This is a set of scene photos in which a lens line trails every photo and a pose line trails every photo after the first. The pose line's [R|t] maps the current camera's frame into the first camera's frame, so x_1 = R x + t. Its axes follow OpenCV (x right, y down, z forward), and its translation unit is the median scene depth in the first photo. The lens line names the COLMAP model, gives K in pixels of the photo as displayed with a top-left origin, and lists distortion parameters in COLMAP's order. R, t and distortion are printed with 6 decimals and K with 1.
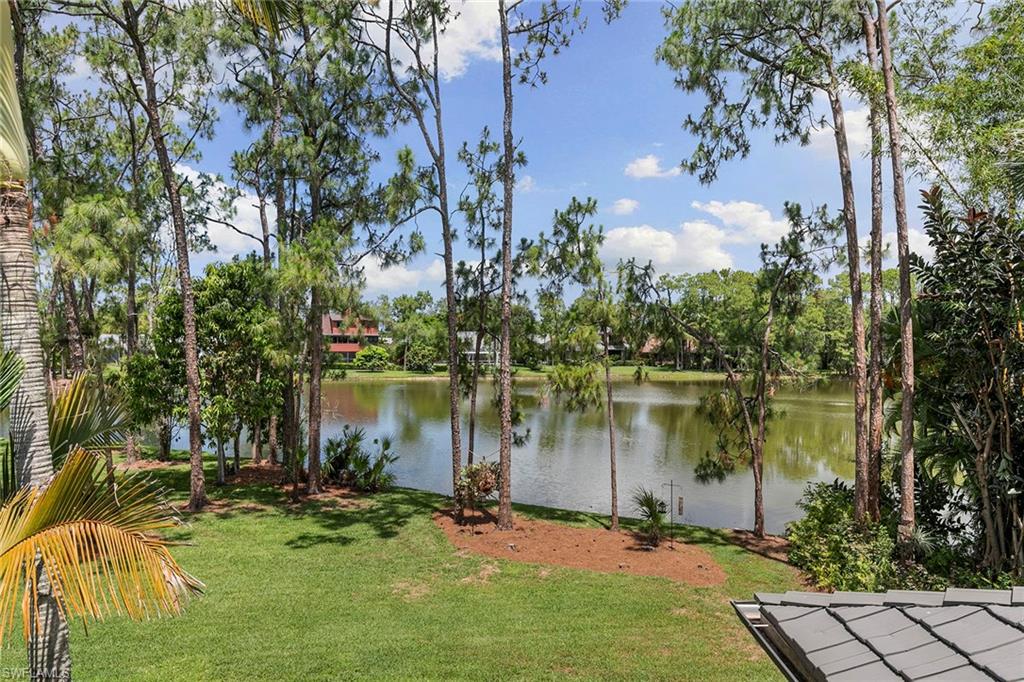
lens RADIAL K [[678.4, 0, 513.7], [0, 678.4, 345.8], [0, 0, 1]] dist [-0.002290, -0.000932]
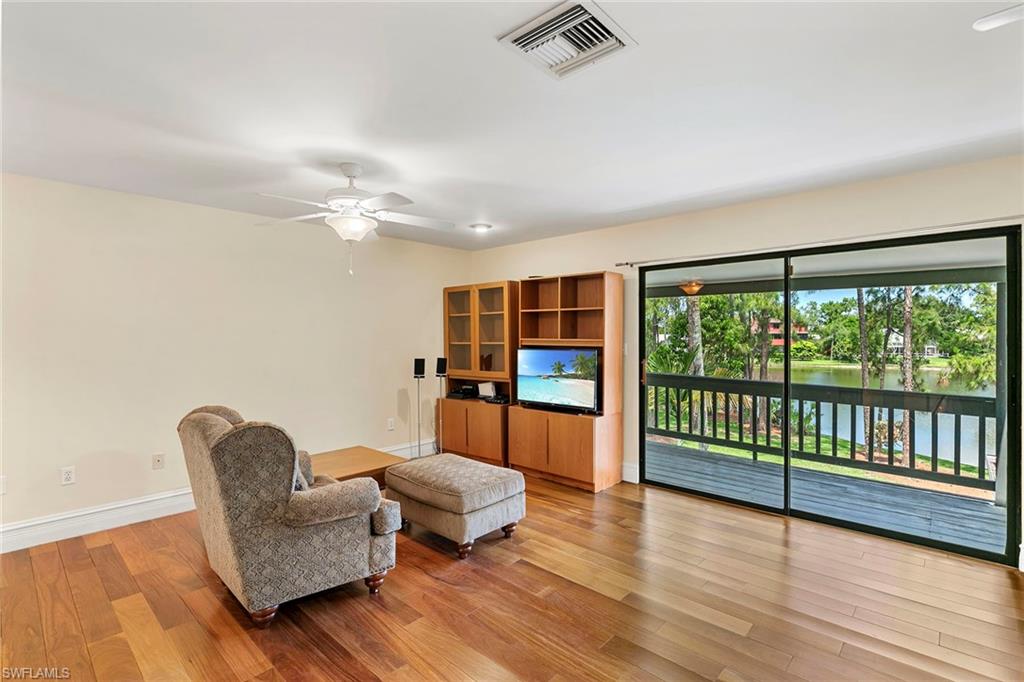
lens RADIAL K [[477.6, 0, 515.6], [0, 477.6, 345.0], [0, 0, 1]] dist [-0.004136, -0.000387]
pose [[0.733648, 0.001433, -0.679529, 0.052521], [0.004053, 0.999971, 0.006485, -0.001452], [0.679518, -0.007512, 0.733620, -0.258096]]
